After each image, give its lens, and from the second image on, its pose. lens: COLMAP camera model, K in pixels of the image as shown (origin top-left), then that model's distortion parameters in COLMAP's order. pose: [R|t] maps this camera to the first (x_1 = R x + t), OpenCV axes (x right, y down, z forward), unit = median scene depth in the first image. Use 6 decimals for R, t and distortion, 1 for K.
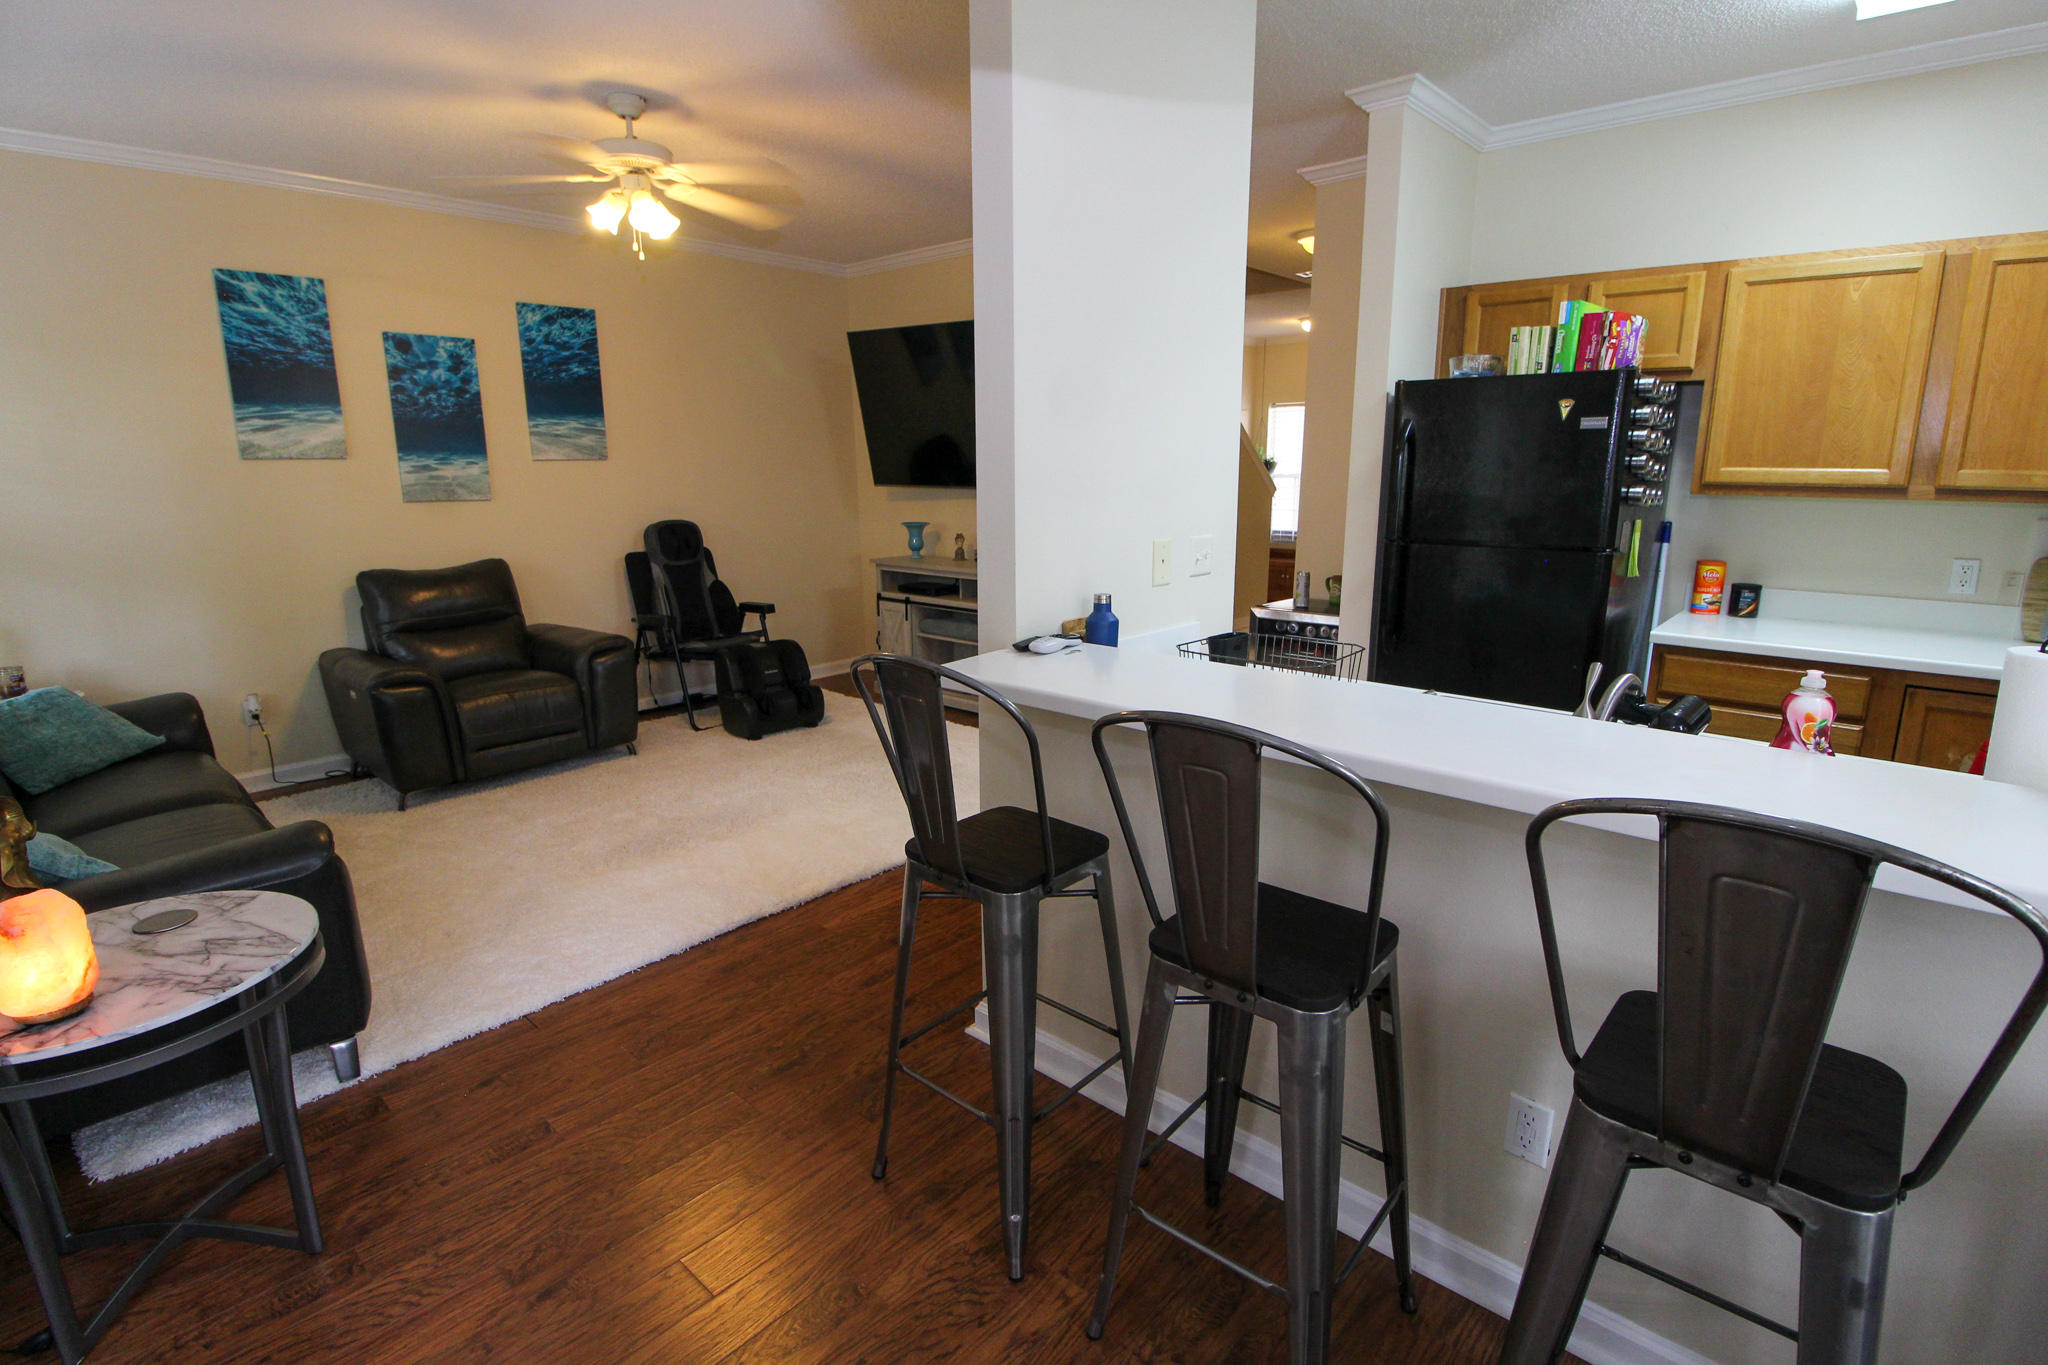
lens RADIAL K [[973.2, 0, 1039.0], [0, 973.2, 674.6], [0, 0, 1]] dist [0.000251, -0.014421]
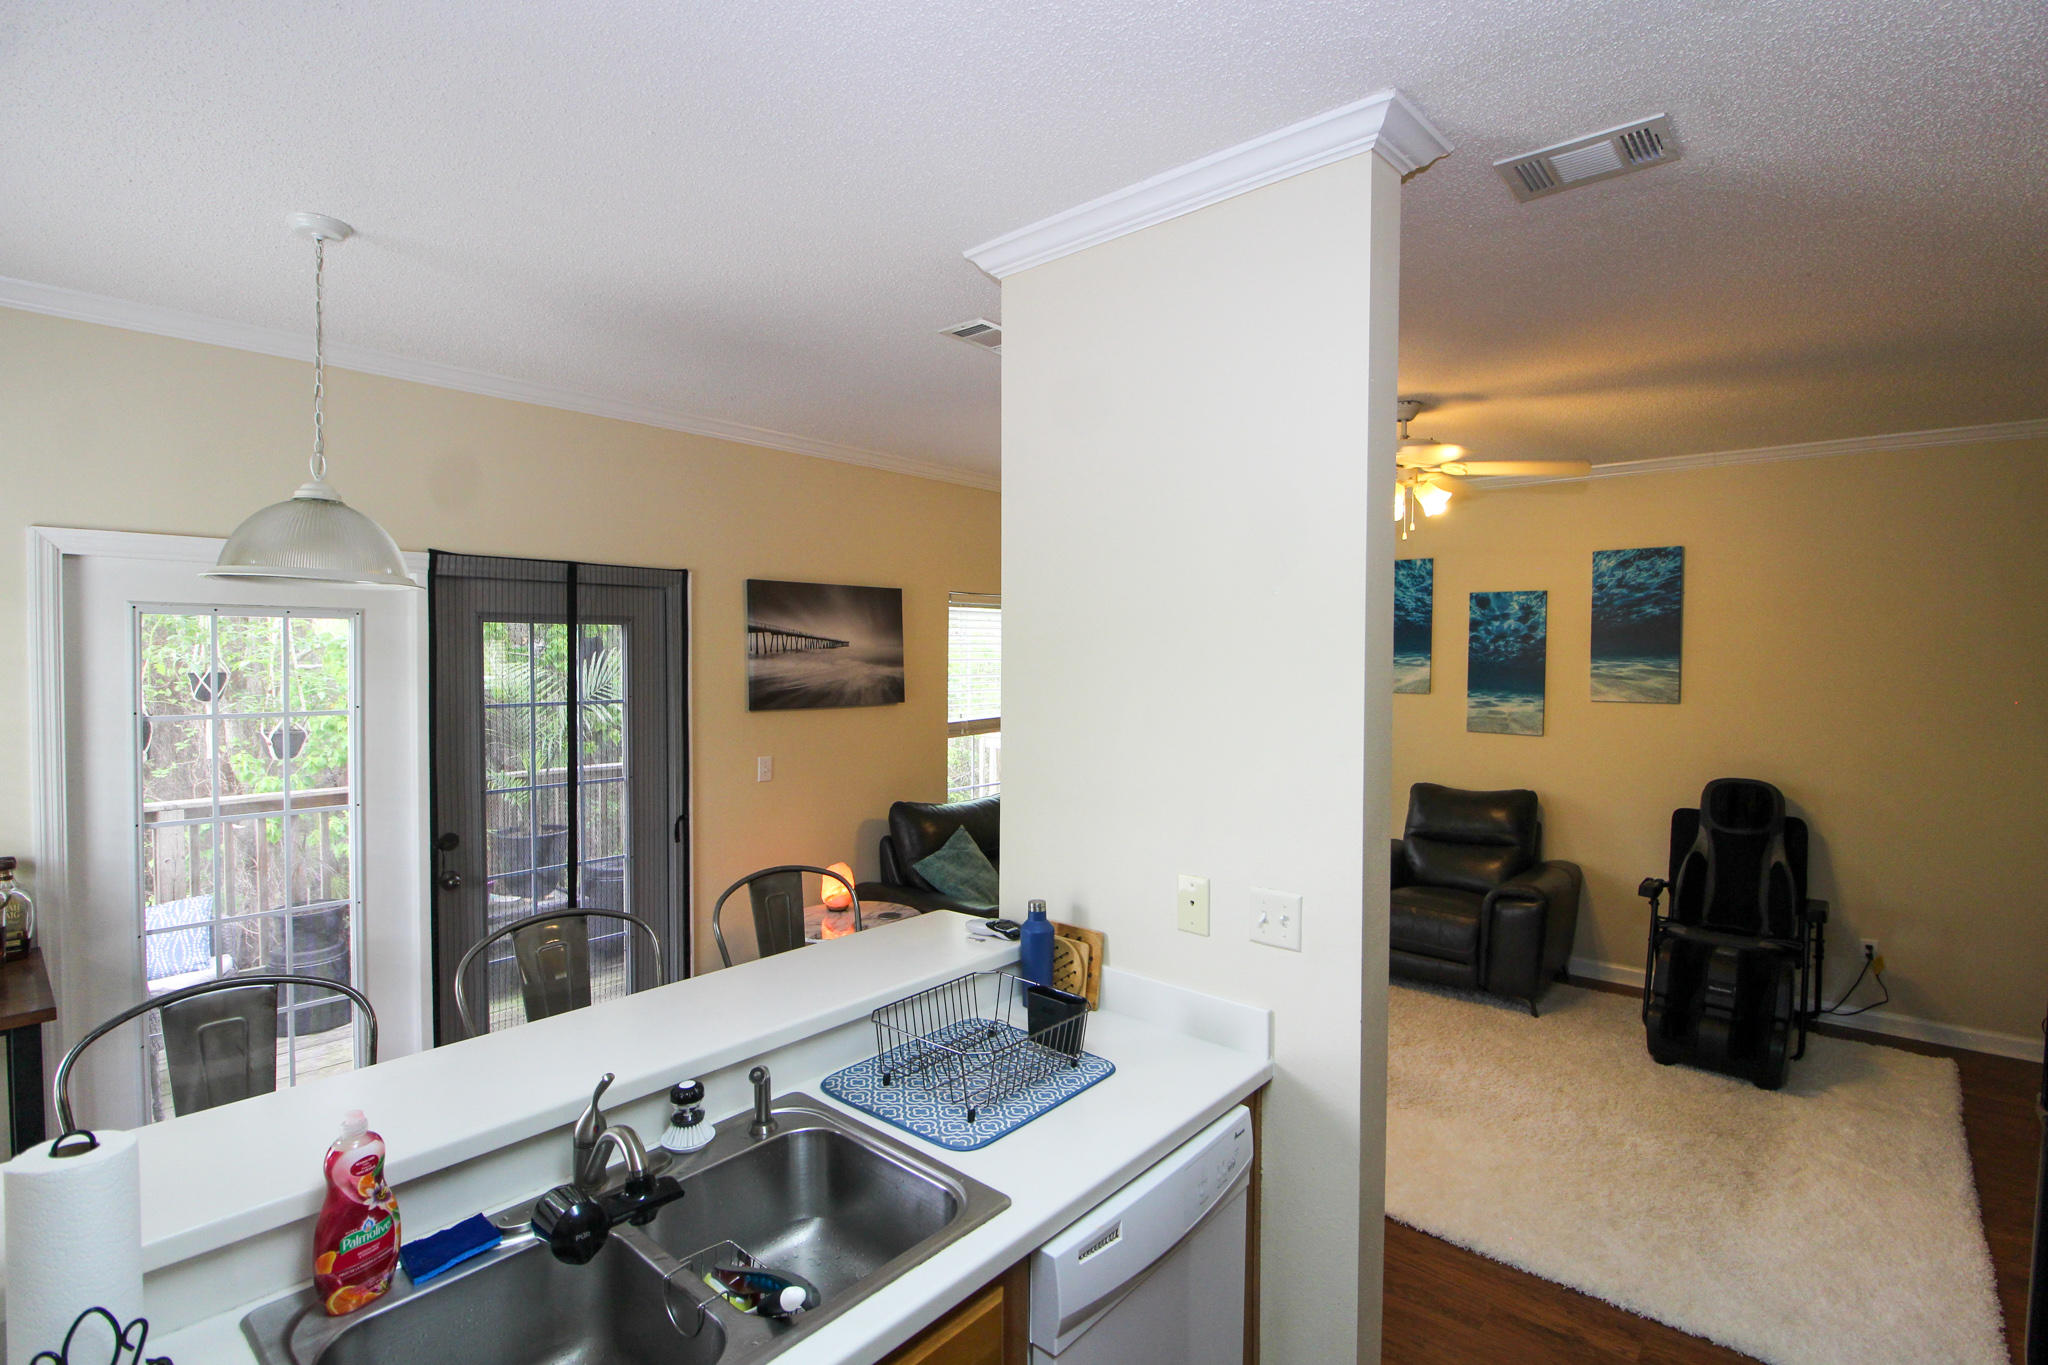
lens RADIAL K [[966.8, 0, 1044.4], [0, 966.8, 675.7], [0, 0, 1]] dist [0.001275, -0.013549]
pose [[0.025030, 0.029105, -0.999263, 0.510349], [-0.218535, 0.975559, 0.022941, -0.160932], [0.975508, 0.217800, 0.030778, 0.456274]]
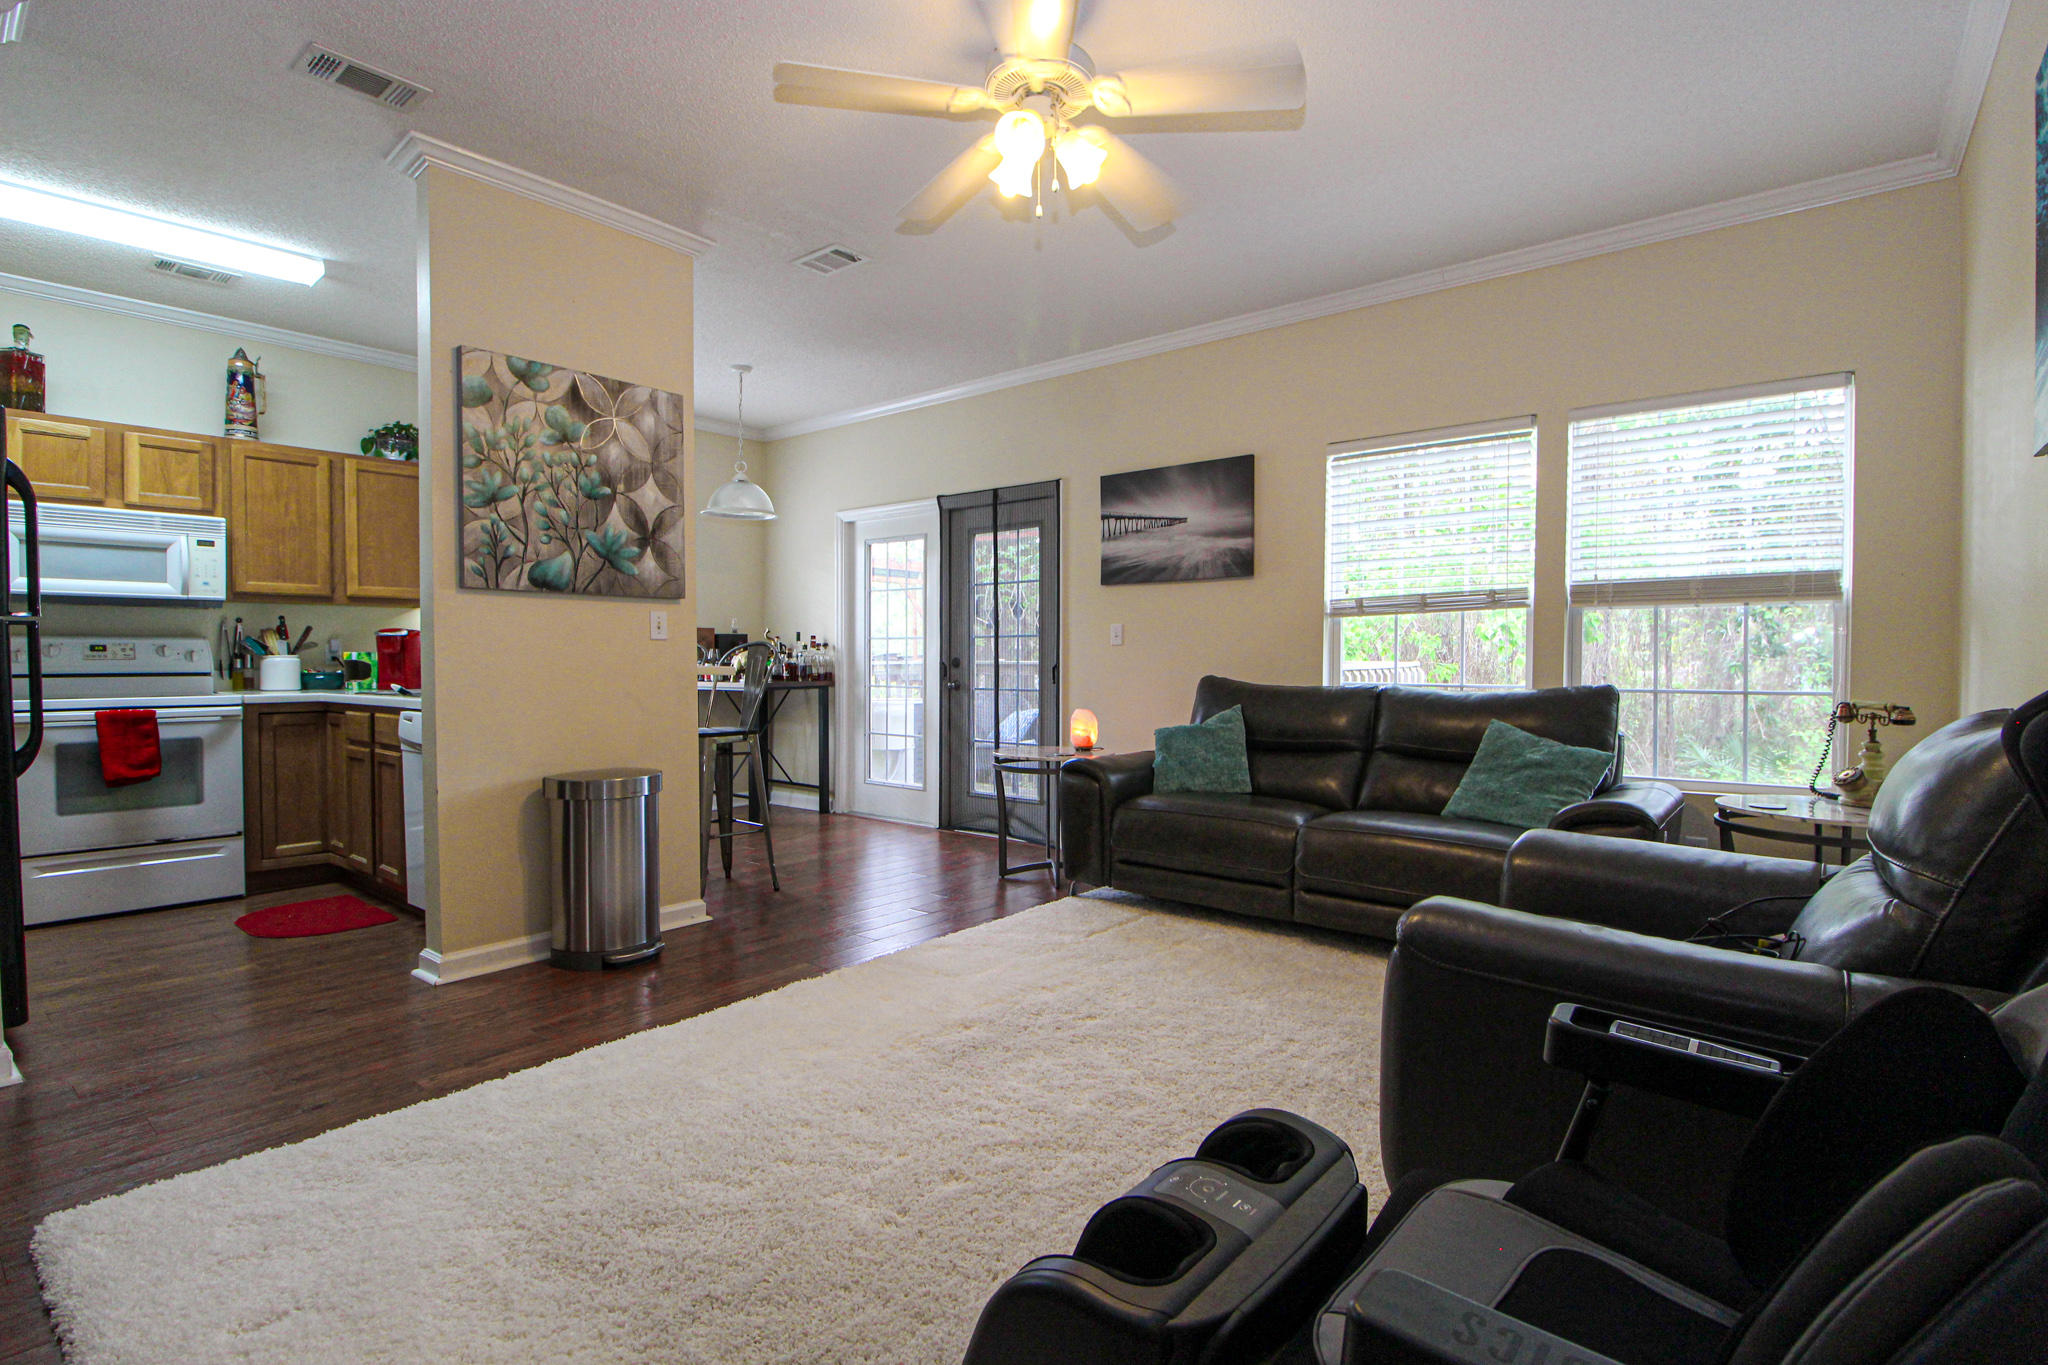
lens RADIAL K [[958.9, 0, 1044.5], [0, 958.9, 679.8], [0, 0, 1]] dist [-0.002352, -0.014177]
pose [[-0.998608, 0.004898, -0.052517, -0.285249], [-0.007737, 0.971306, 0.237706, -0.202774], [0.052174, 0.237781, -0.969916, 1.316632]]
